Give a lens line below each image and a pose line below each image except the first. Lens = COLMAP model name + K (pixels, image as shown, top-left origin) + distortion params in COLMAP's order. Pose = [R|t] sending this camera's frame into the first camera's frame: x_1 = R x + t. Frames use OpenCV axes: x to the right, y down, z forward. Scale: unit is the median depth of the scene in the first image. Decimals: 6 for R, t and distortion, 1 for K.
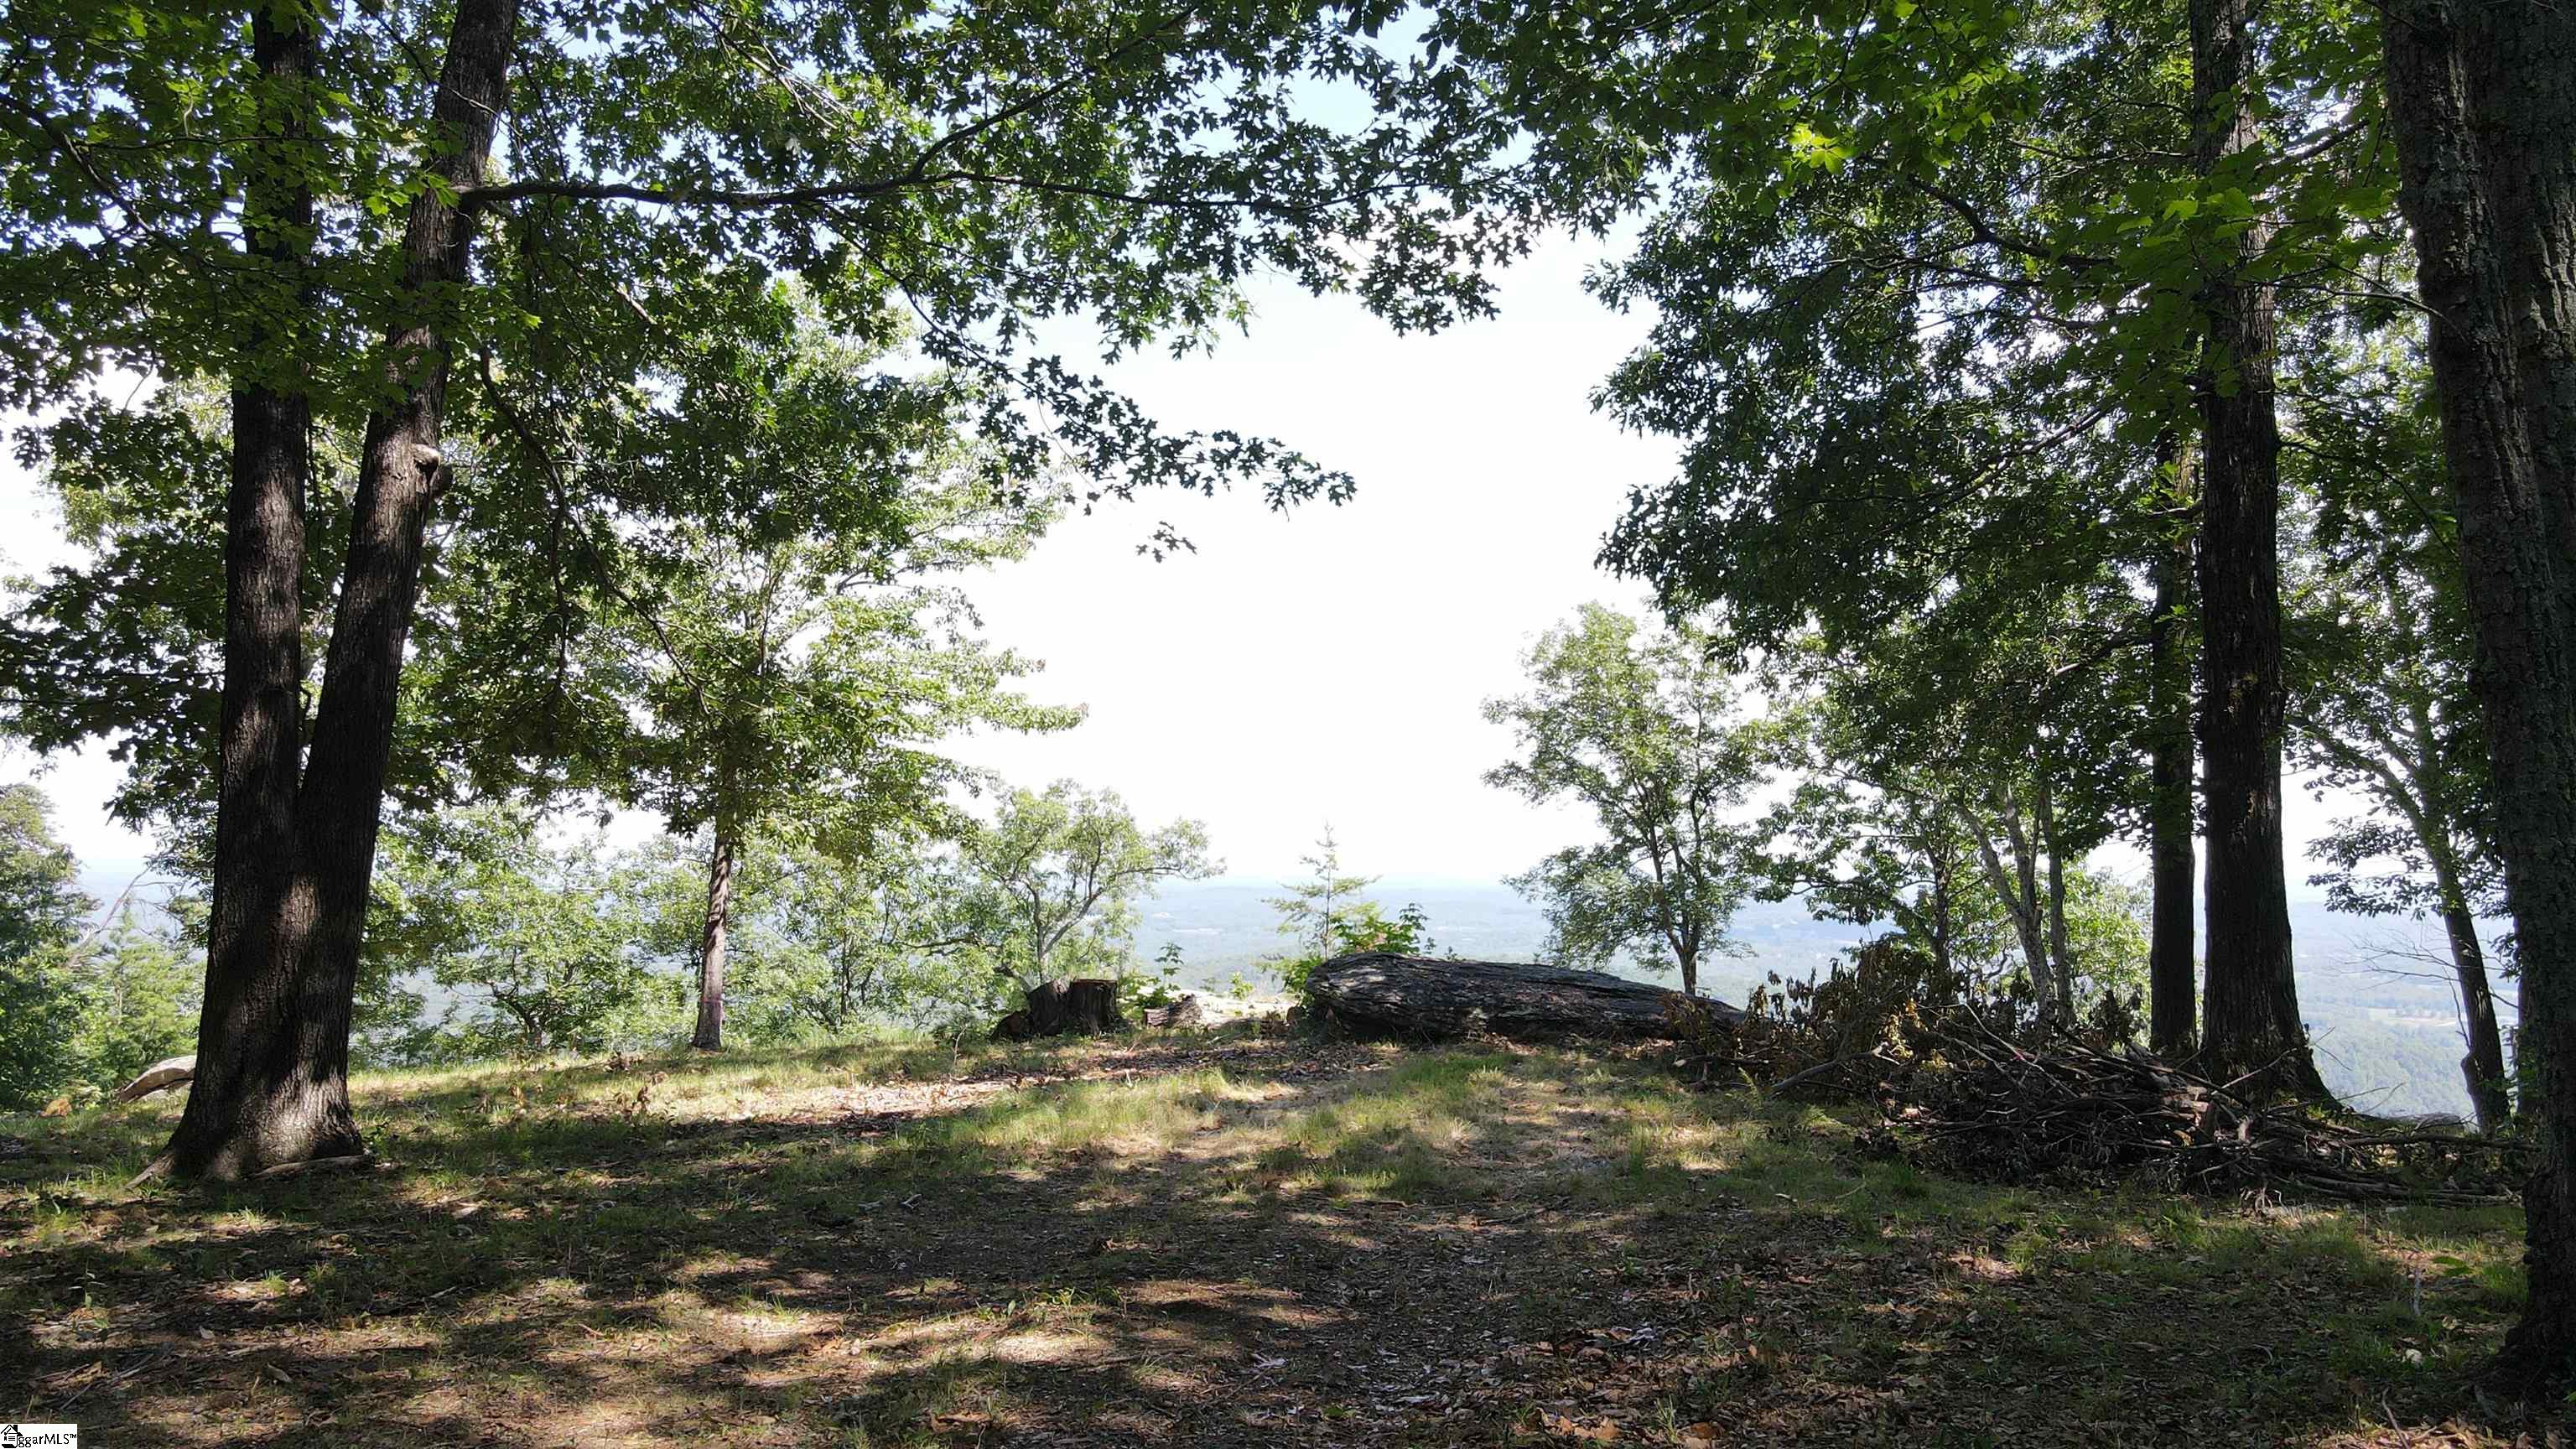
lens RADIAL K [[1899.6, 0, 1290.4], [0, 1899.6, 723.6], [0, 0, 1]] dist [-0.004215, 0.034734]
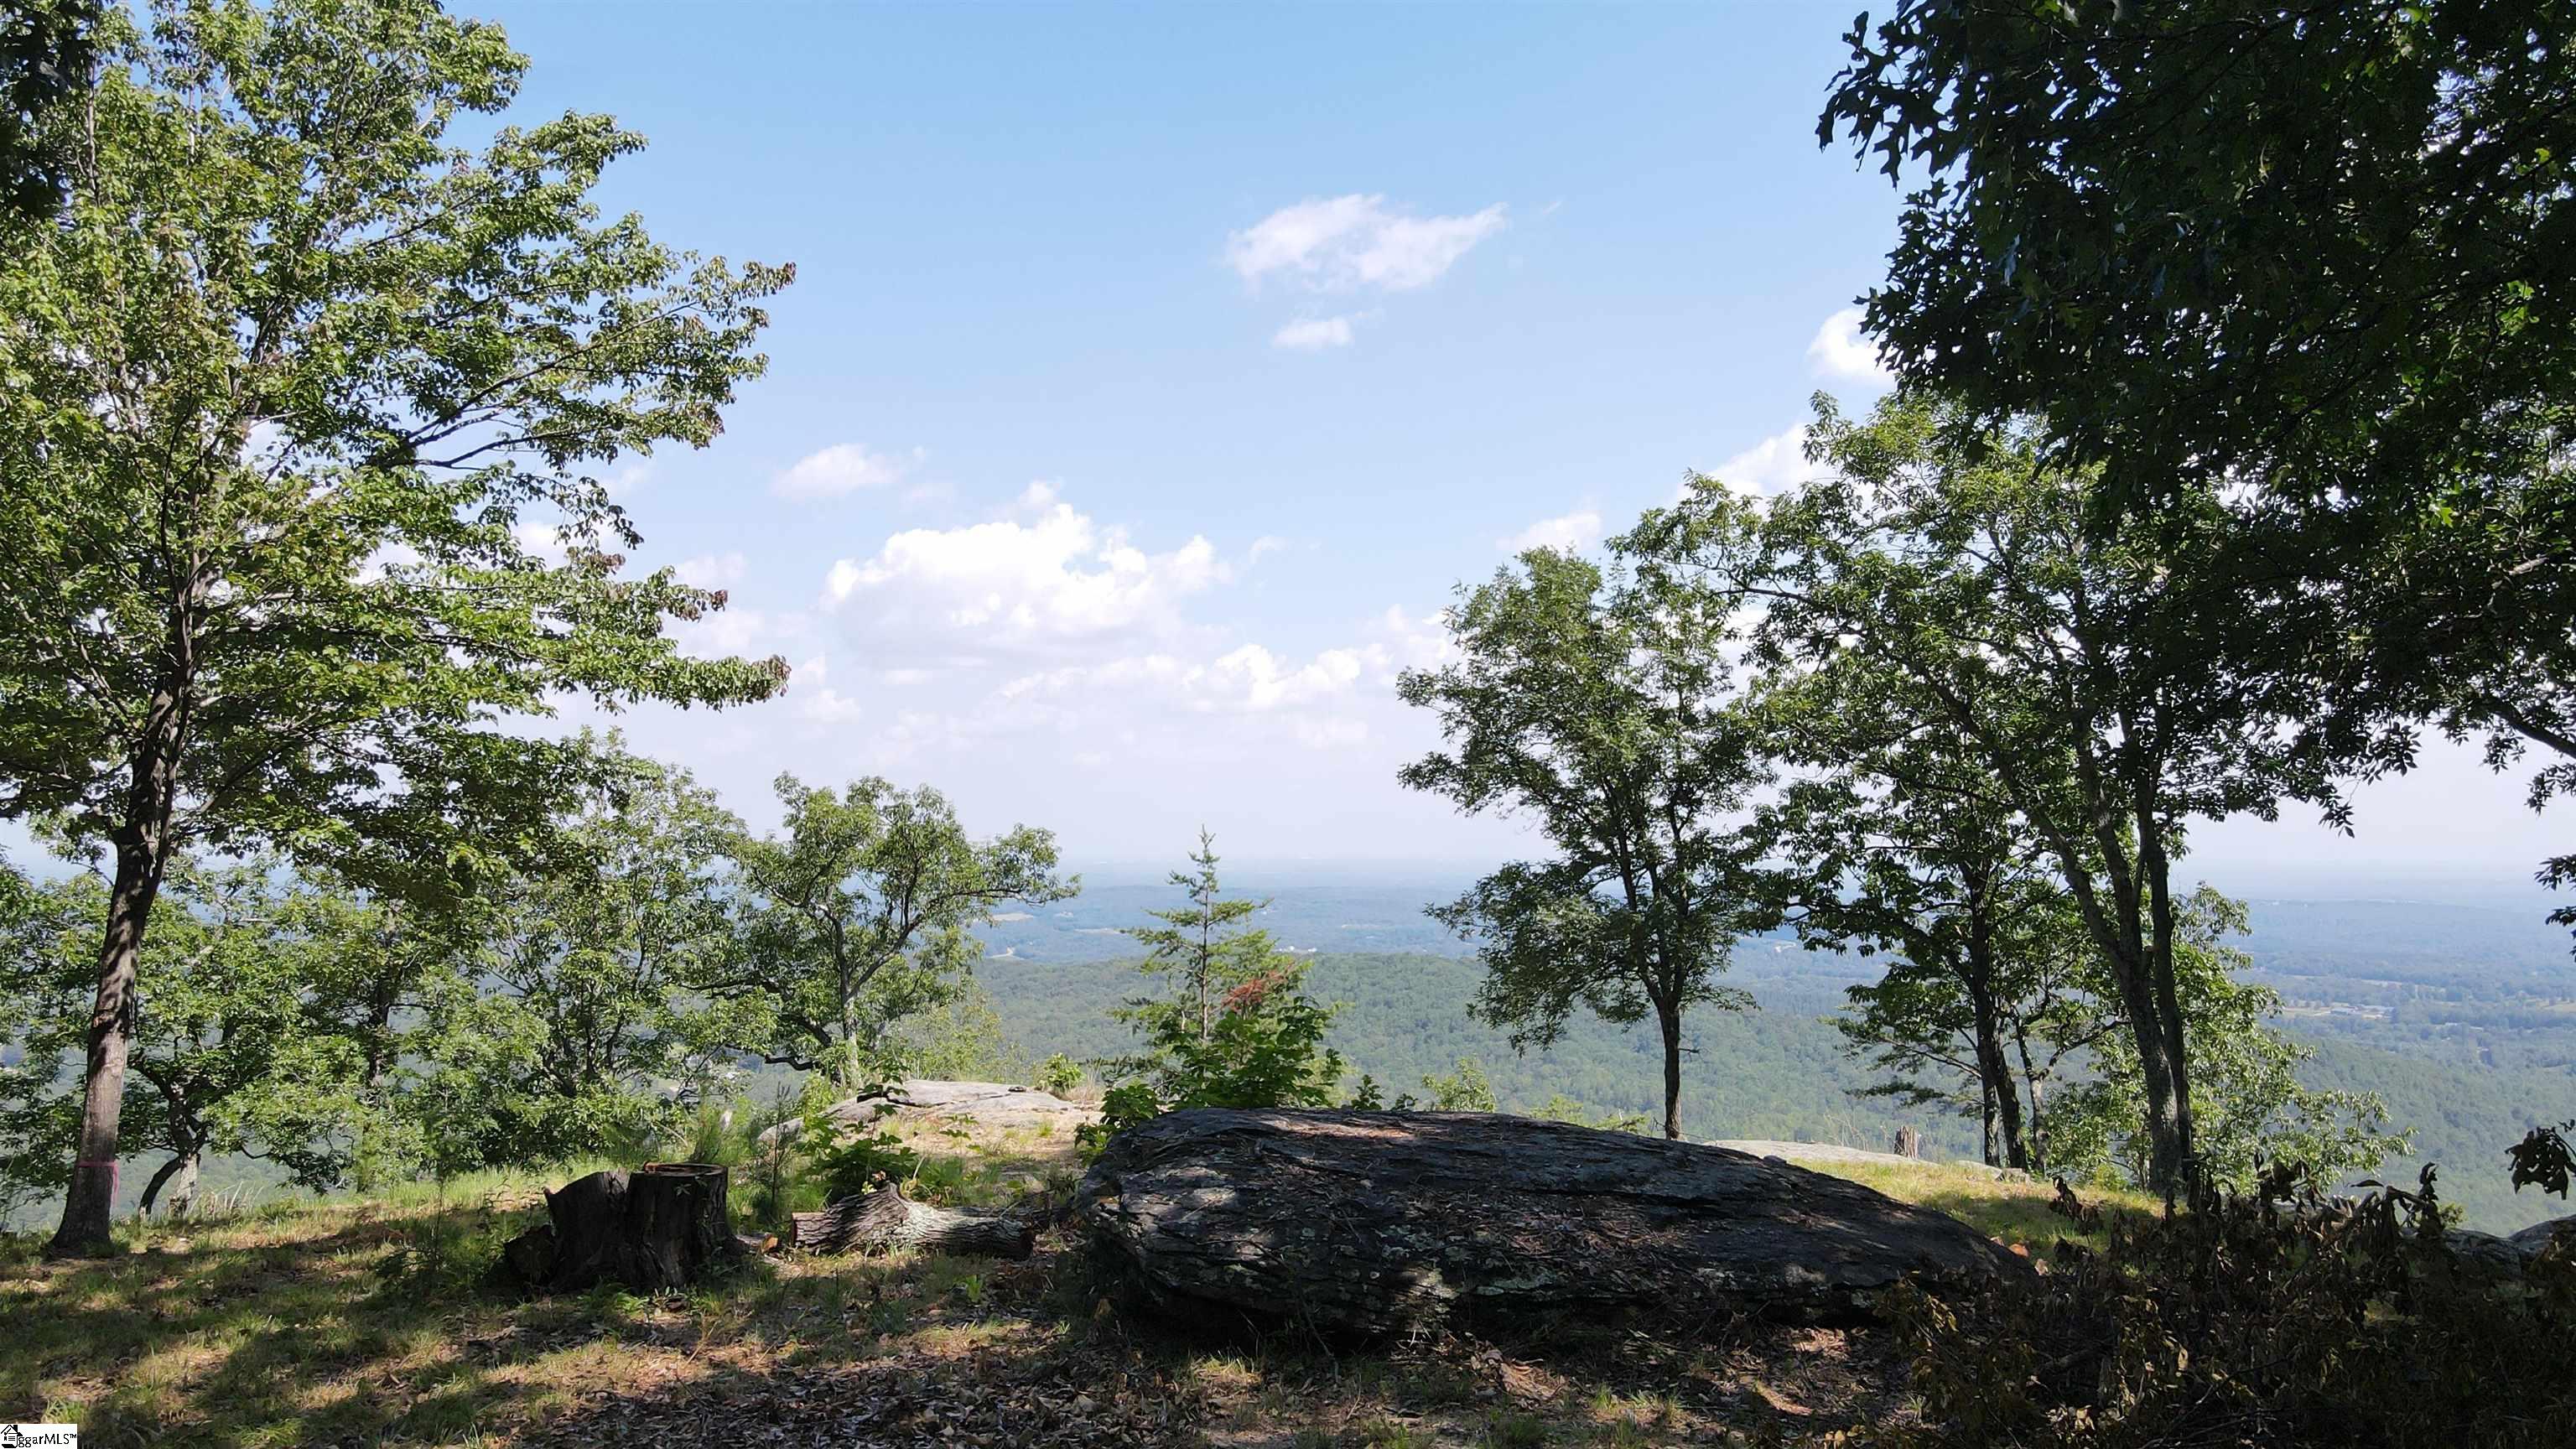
lens RADIAL K [[1899.6, 0, 1281.7], [0, 1899.6, 732.3], [0, 0, 1]] dist [-0.004215, 0.034734]
pose [[0.998951, -0.000591, 0.045793, 0.027310], [0.000341, 0.999985, 0.005467, 0.010210], [-0.045796, -0.005446, 0.998936, 0.357442]]
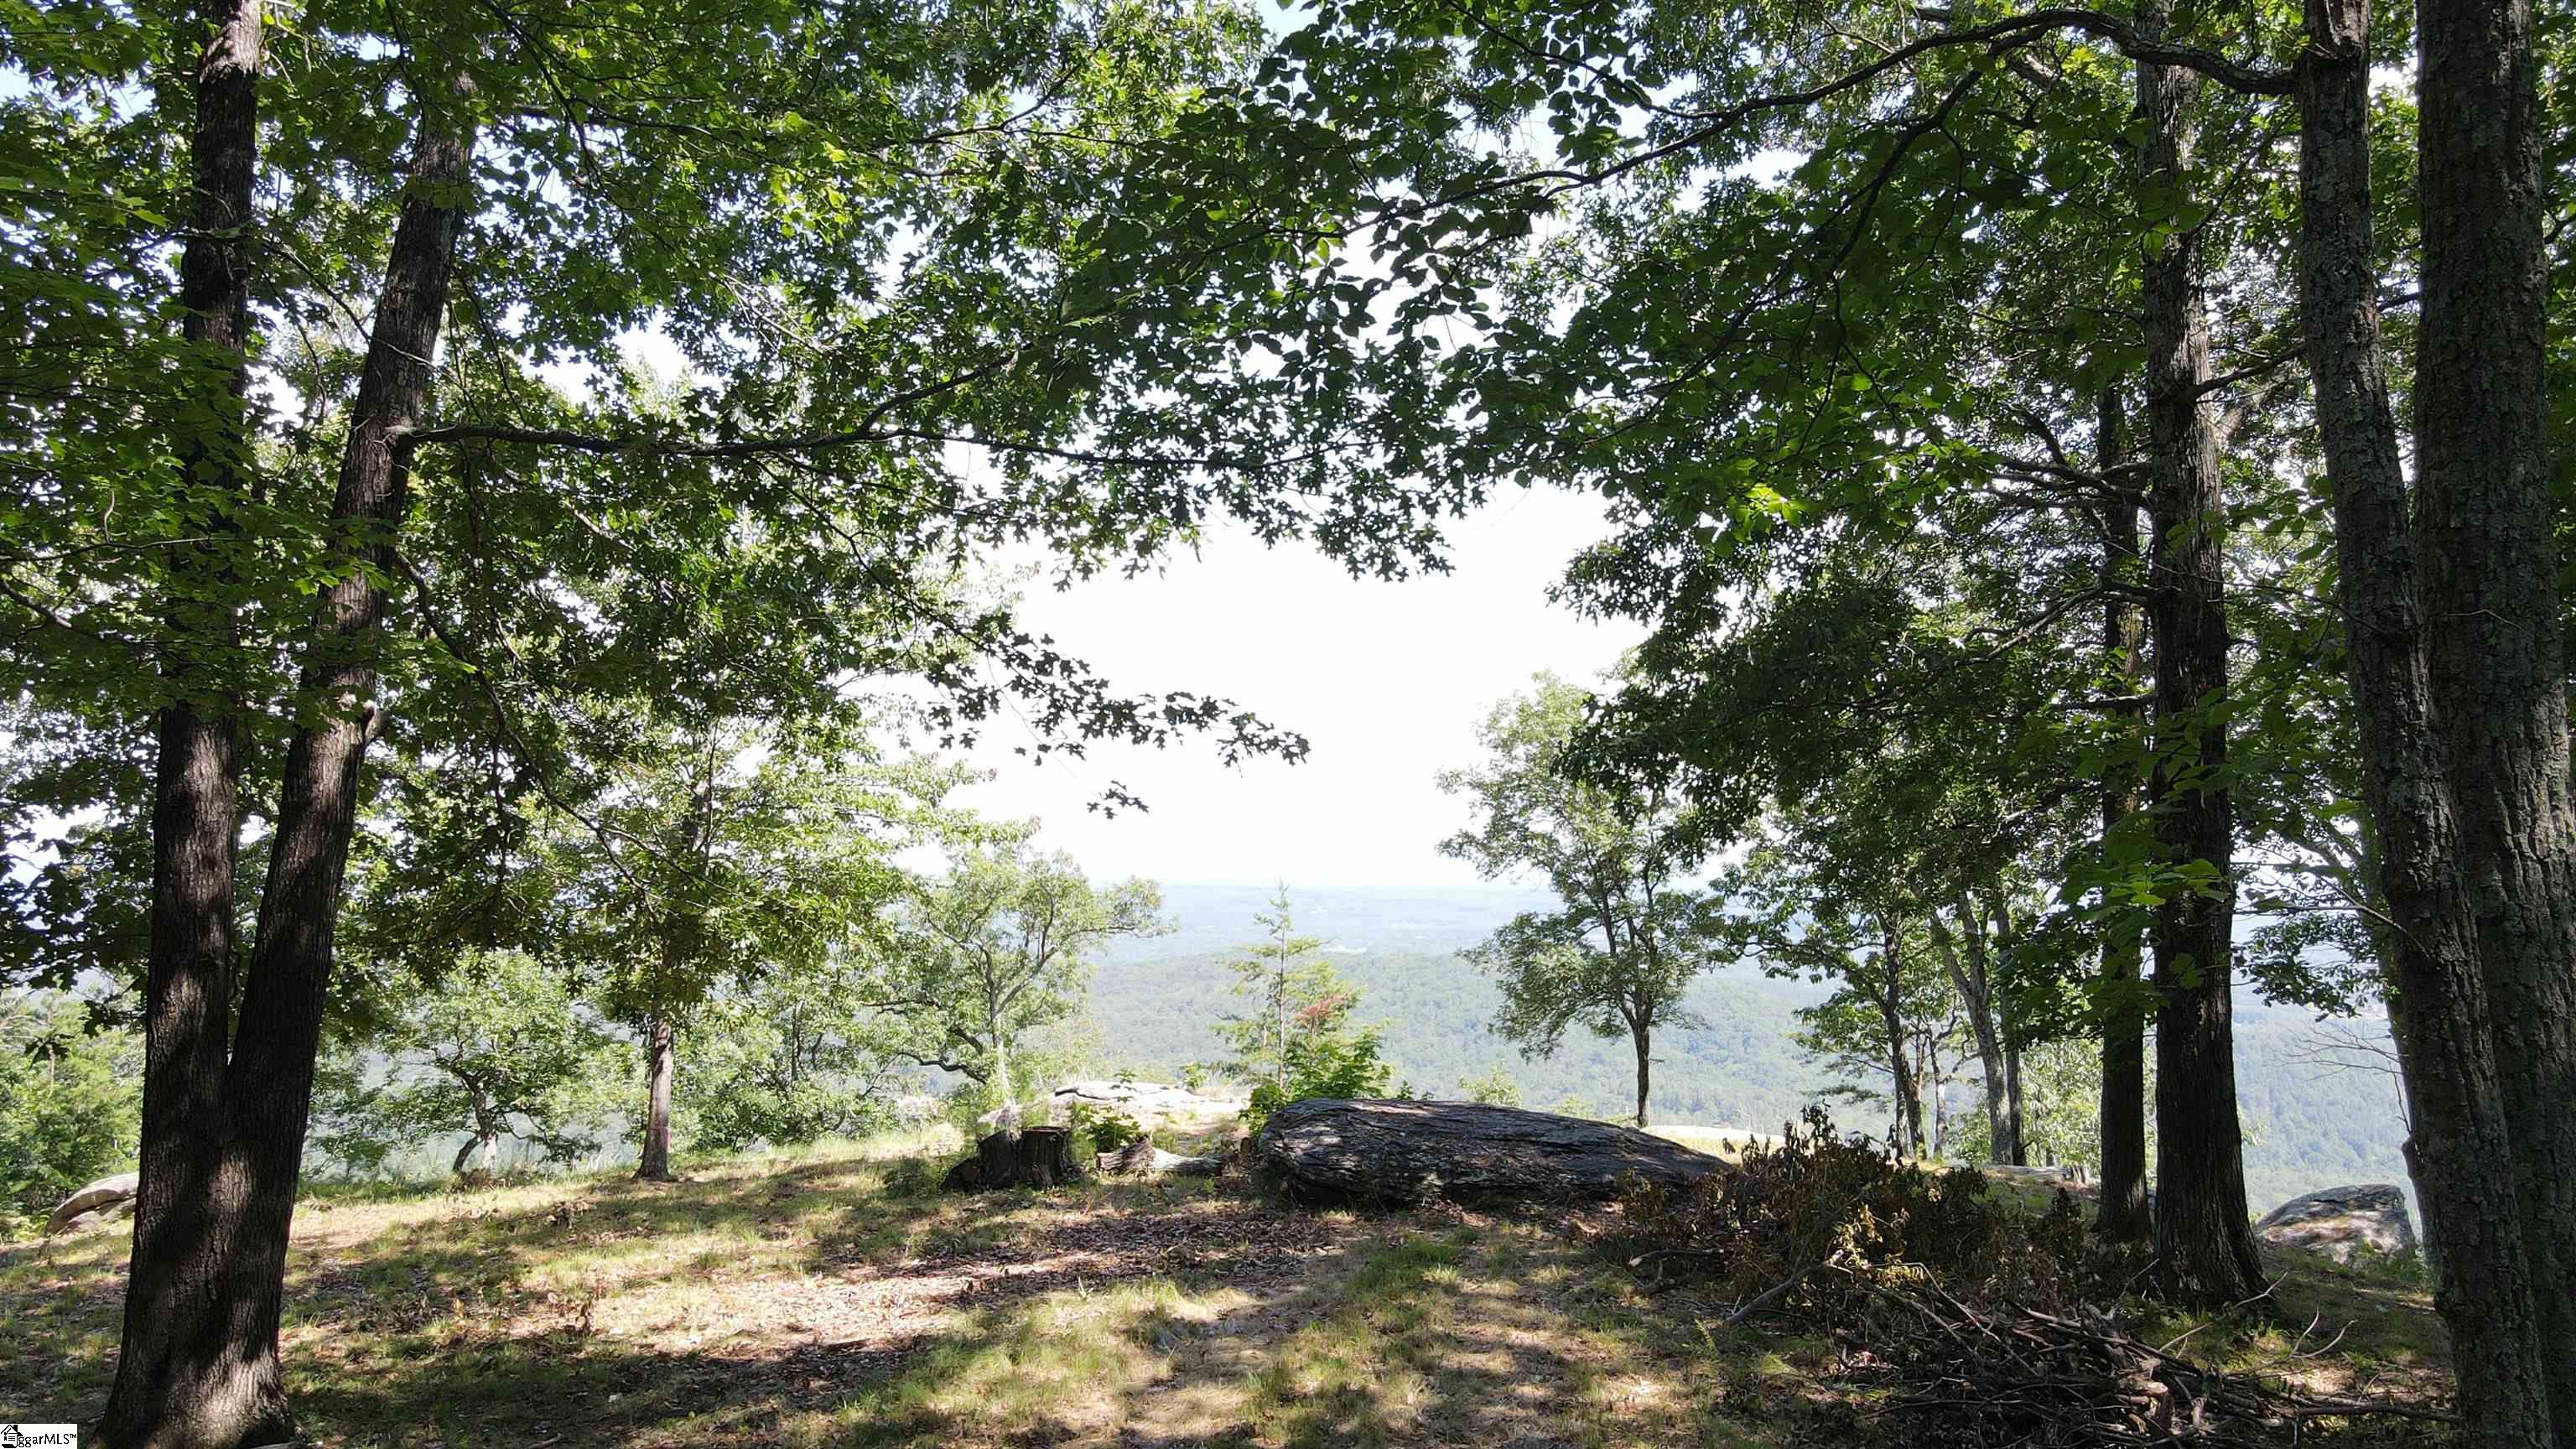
lens RADIAL K [[1899.6, 0, 1287.4], [0, 1899.6, 729.1], [0, 0, 1]] dist [-0.004215, 0.034734]
pose [[0.999739, -0.000270, 0.022835, -0.000010], [0.000176, 0.999991, 0.004142, -0.058167], [-0.022836, -0.004137, 0.999731, 0.004426]]
